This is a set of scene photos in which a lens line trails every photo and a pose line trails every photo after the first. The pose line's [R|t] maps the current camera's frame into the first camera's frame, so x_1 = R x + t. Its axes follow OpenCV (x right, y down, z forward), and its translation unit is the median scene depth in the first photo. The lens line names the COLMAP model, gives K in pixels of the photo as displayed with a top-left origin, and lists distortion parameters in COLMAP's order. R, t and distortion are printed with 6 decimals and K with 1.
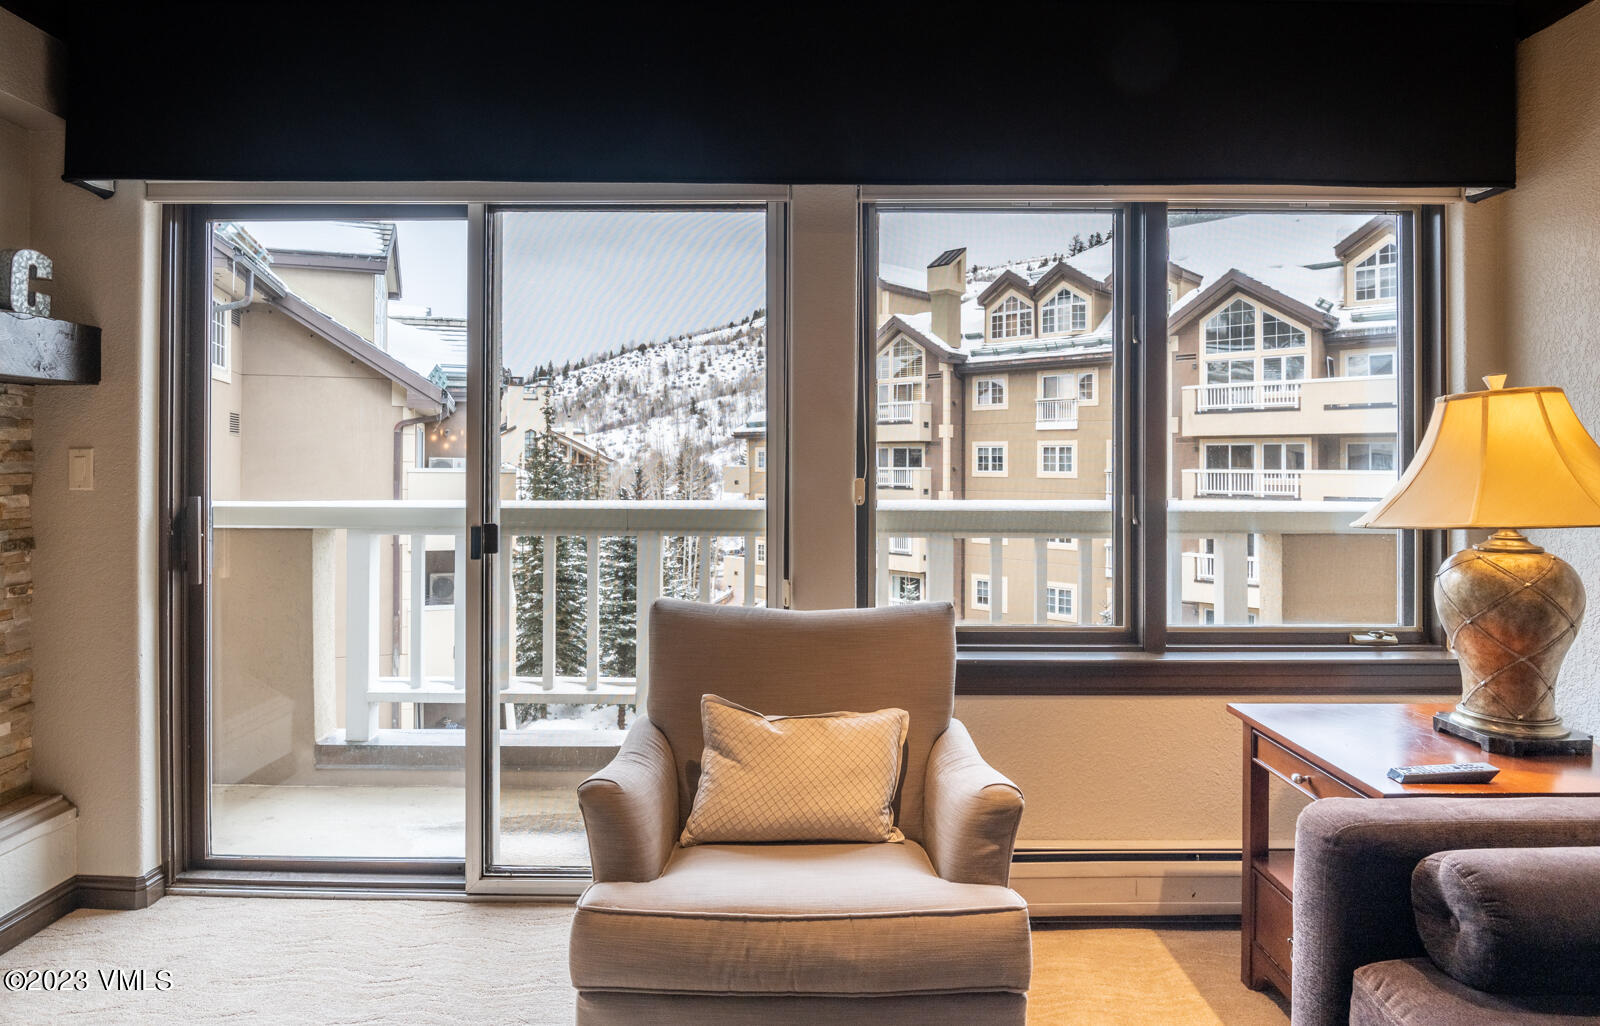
lens RADIAL K [[914.5, 0, 783.0], [0, 914.5, 458.6], [0, 0, 1]] dist [-0.011734, -0.007009]
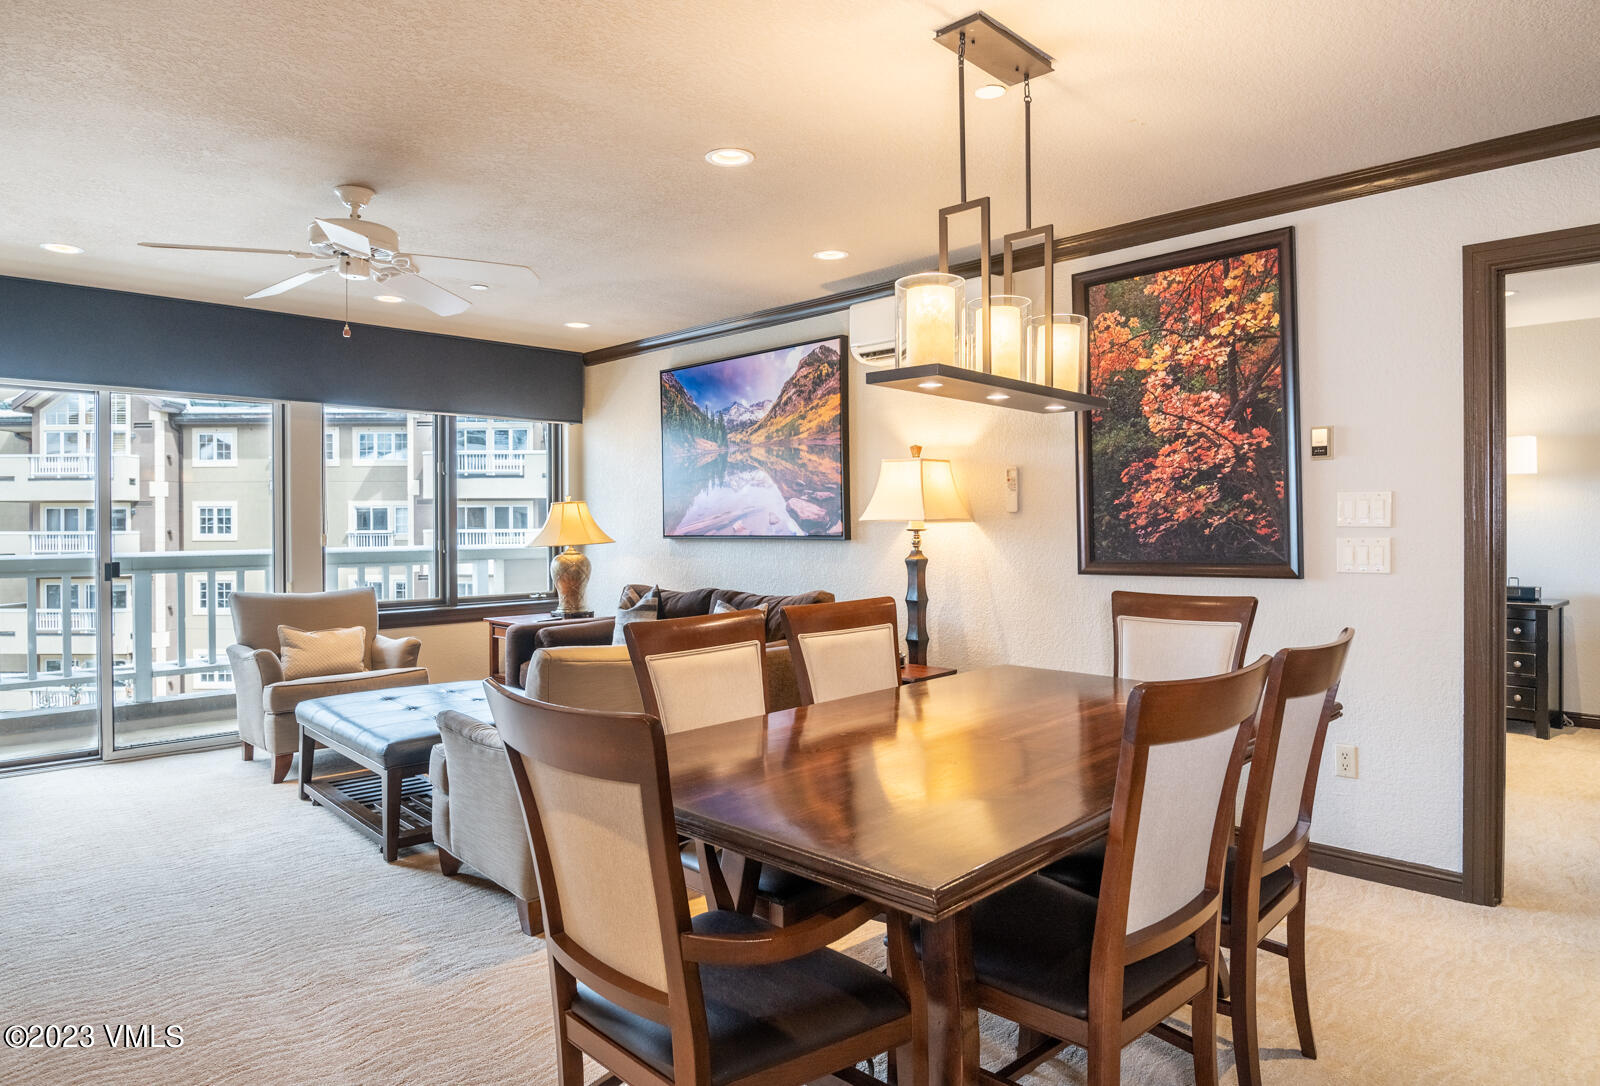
lens RADIAL K [[981.3, 0, 793.5], [0, 981.3, 520.4], [0, 0, 1]] dist [-0.004112, -0.024033]
pose [[0.709904, -0.005445, 0.704277, -0.060715], [0.004139, 0.999985, 0.003560, -0.001250], [-0.704286, 0.000388, 0.709916, -0.114409]]
